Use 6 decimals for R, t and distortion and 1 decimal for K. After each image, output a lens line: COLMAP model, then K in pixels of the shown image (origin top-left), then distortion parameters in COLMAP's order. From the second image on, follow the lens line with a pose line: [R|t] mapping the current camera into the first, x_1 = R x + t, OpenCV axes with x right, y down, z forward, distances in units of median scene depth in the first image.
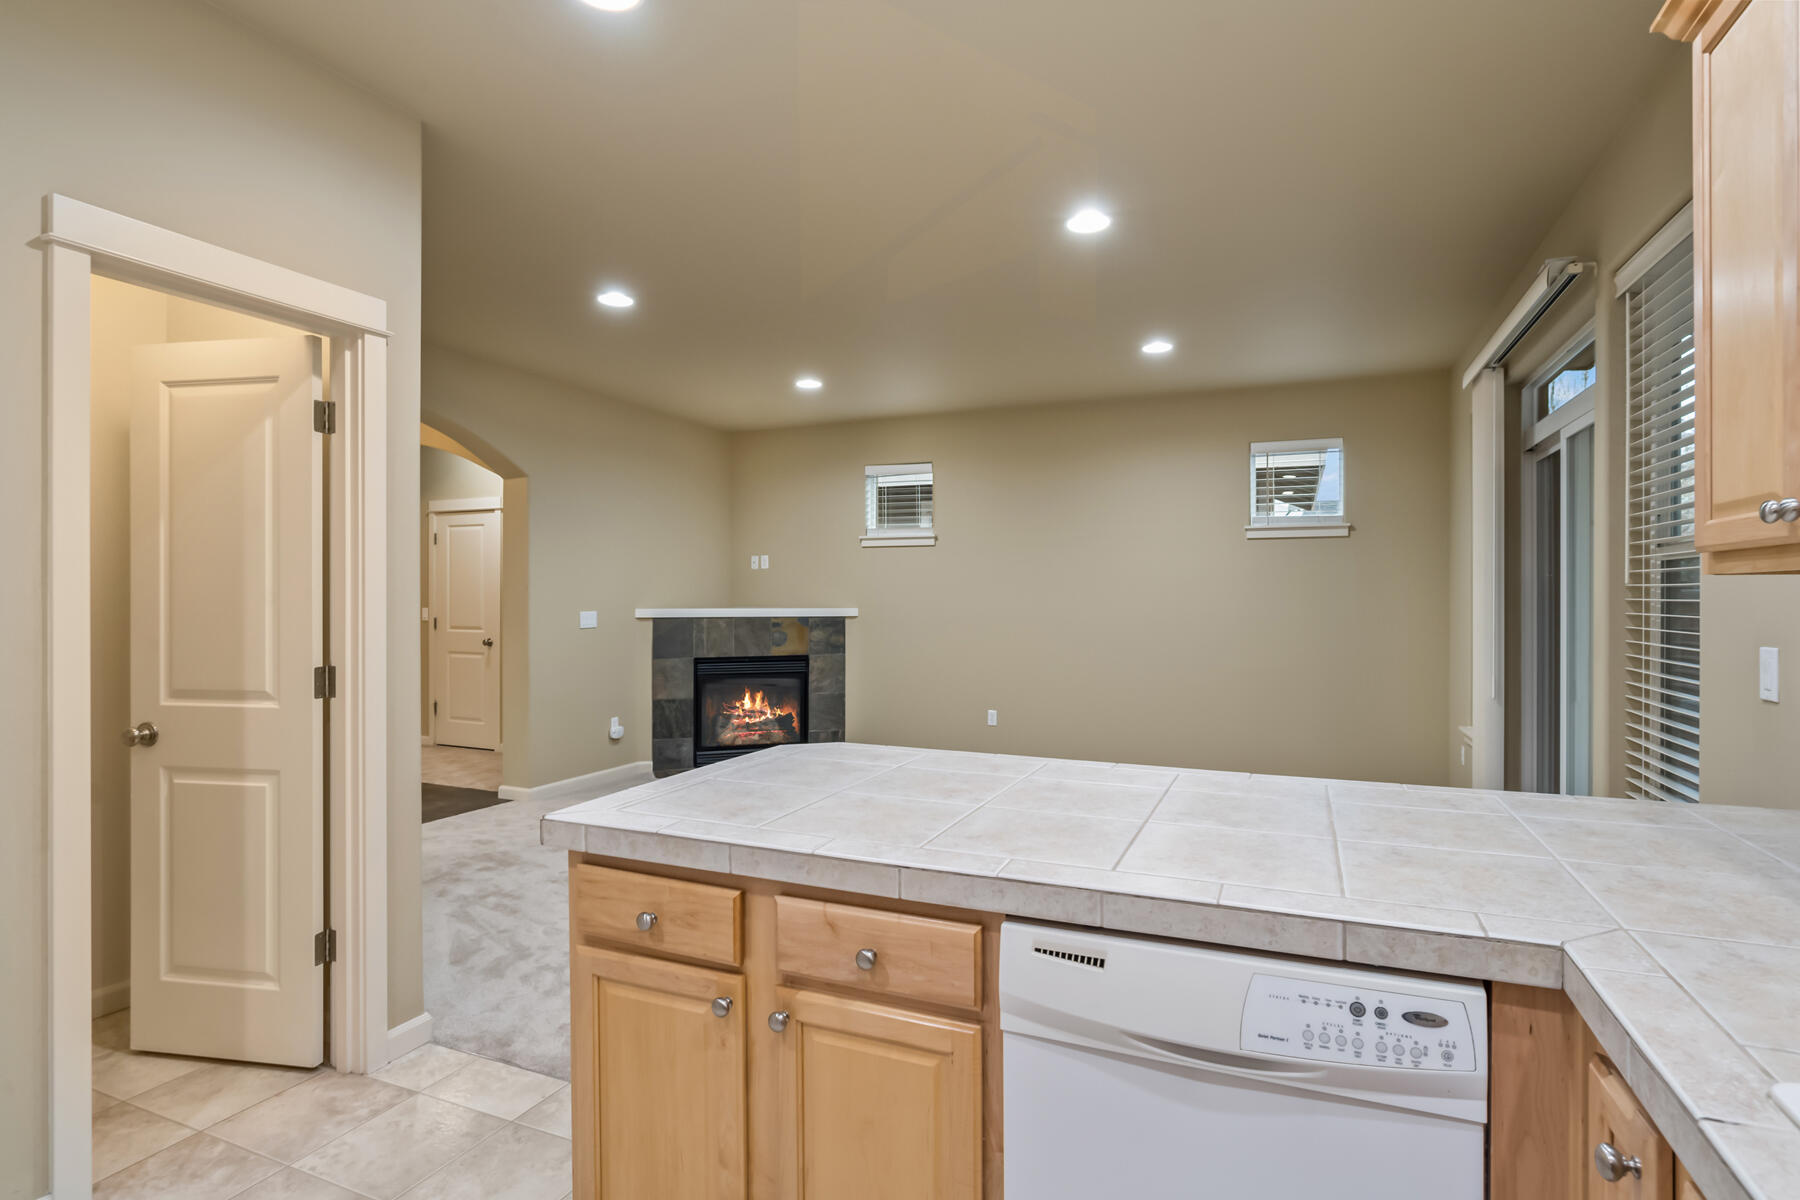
lens RADIAL K [[914.9, 0, 897.9], [0, 914.9, 598.5], [0, 0, 1]] dist [-0.018872, 0.008095]
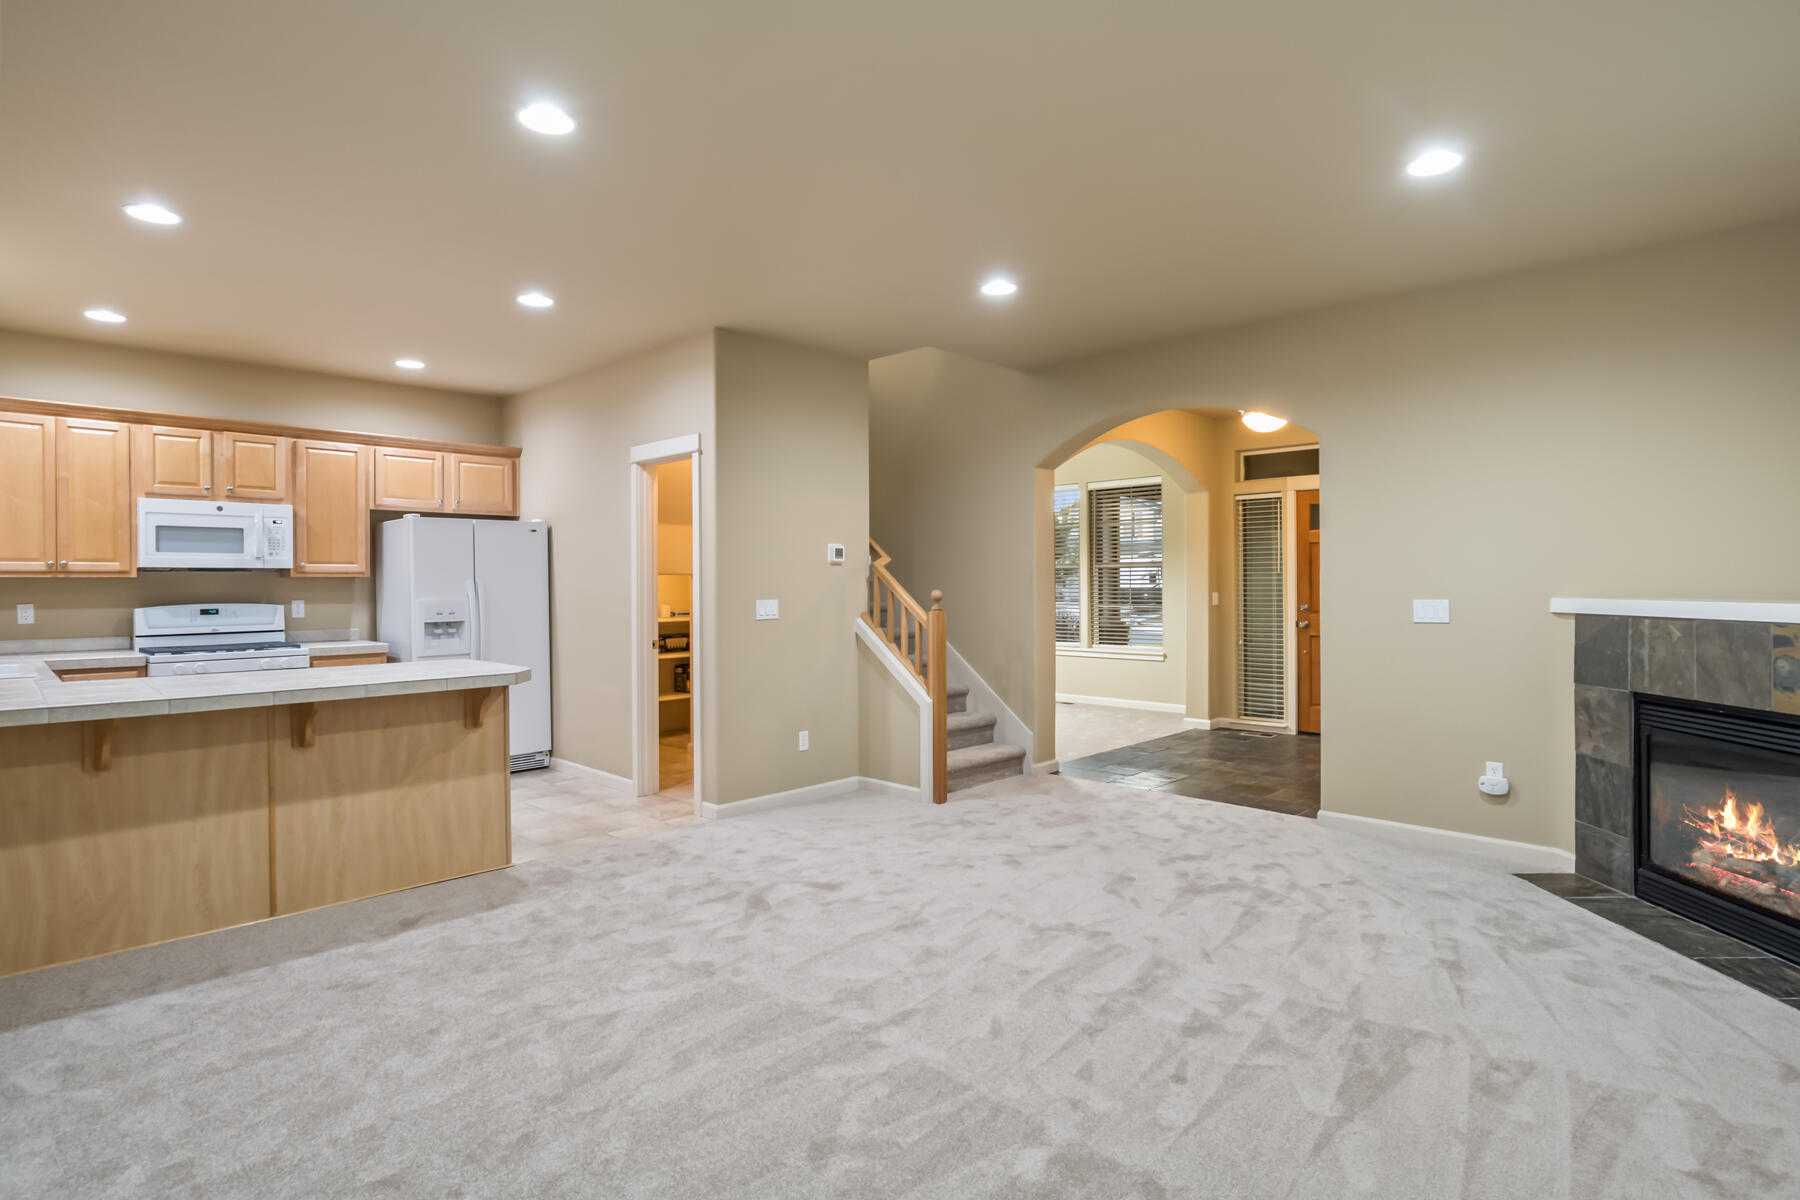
lens RADIAL K [[914.9, 0, 905.2], [0, 914.9, 581.4], [0, 0, 1]] dist [-0.018872, 0.008095]
pose [[-0.351414, -0.001431, -0.936219, 0.423368], [0.000811, 0.999998, -0.001833, 0.000742], [0.936220, -0.001403, -0.351412, 0.780110]]
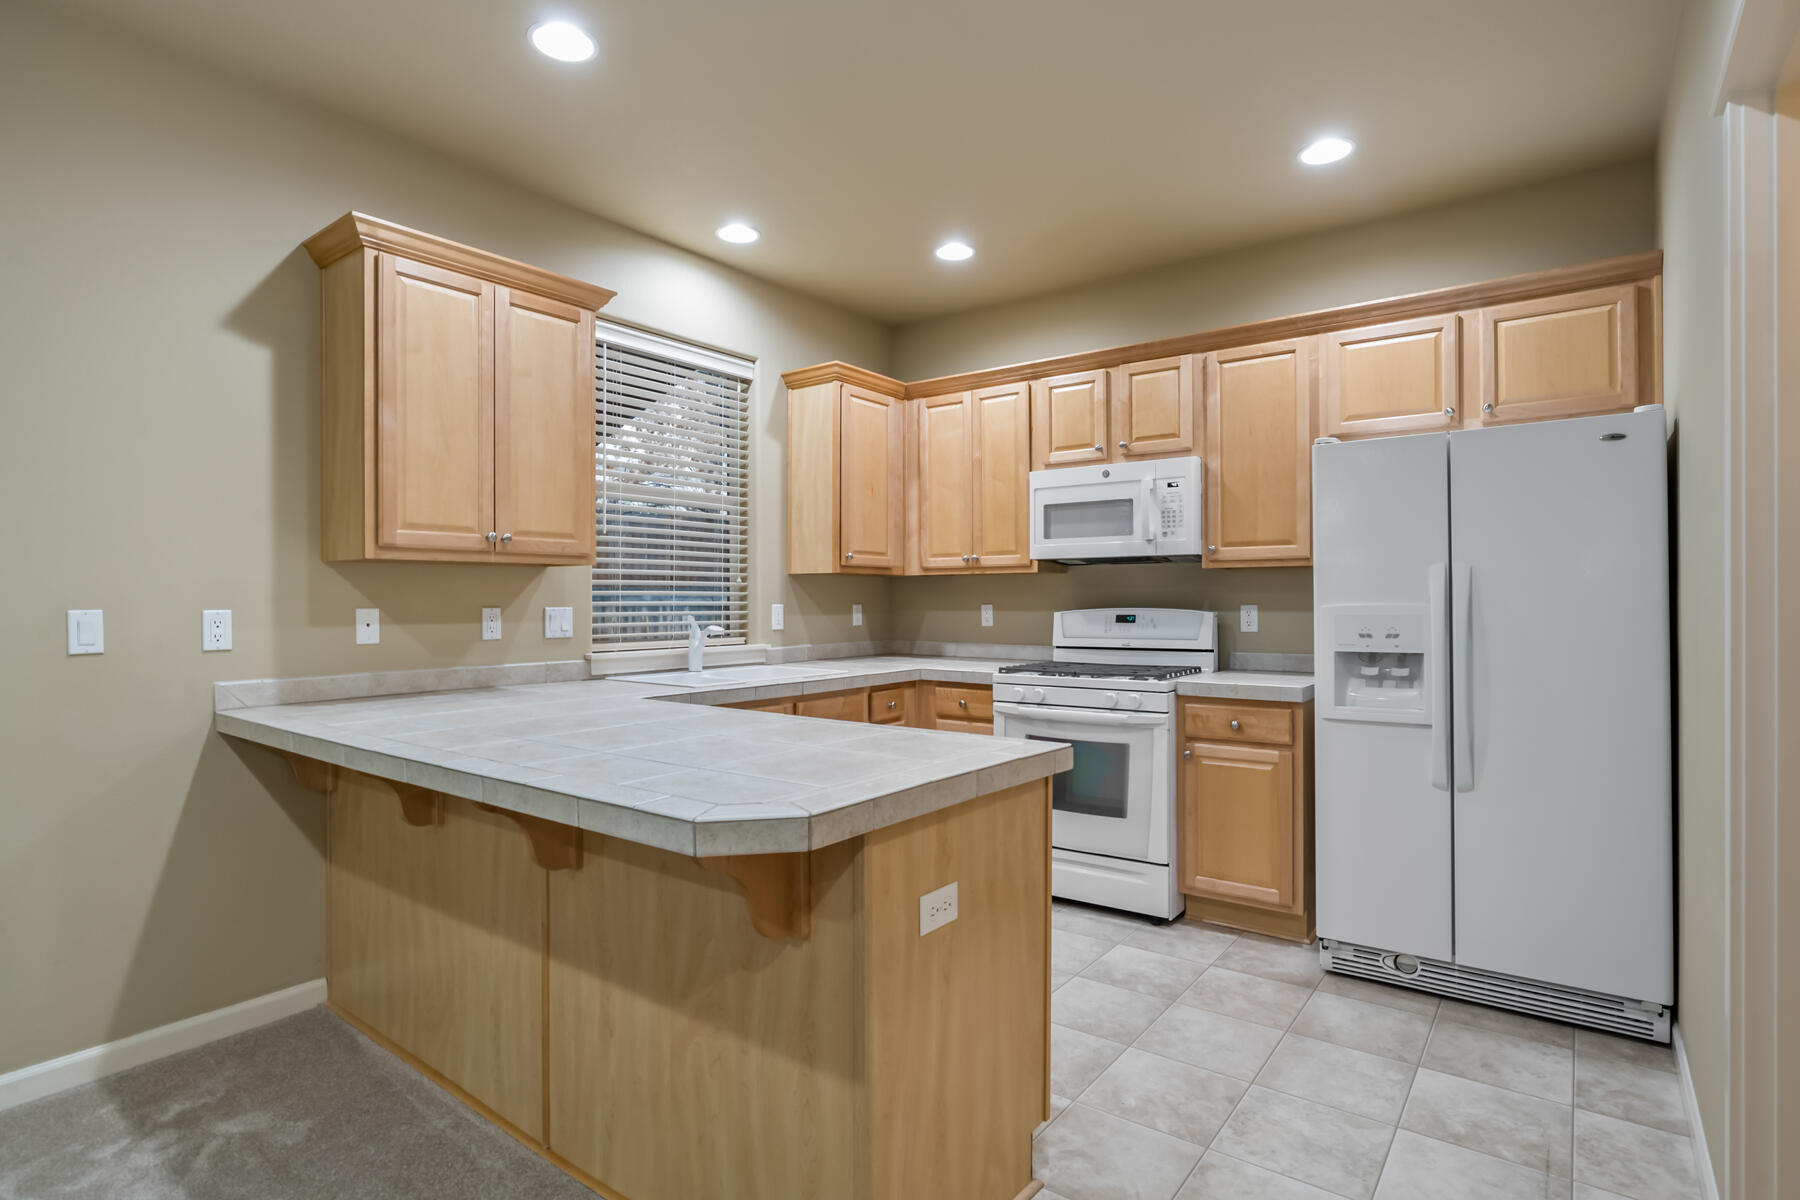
lens RADIAL K [[914.9, 0, 902.7], [0, 914.9, 597.6], [0, 0, 1]] dist [-0.018872, 0.008095]
pose [[-0.972696, 0.001929, 0.232074, -0.107825], [0.002644, 0.999993, 0.002769, 0.010028], [-0.232067, 0.003307, -0.972694, 0.527233]]
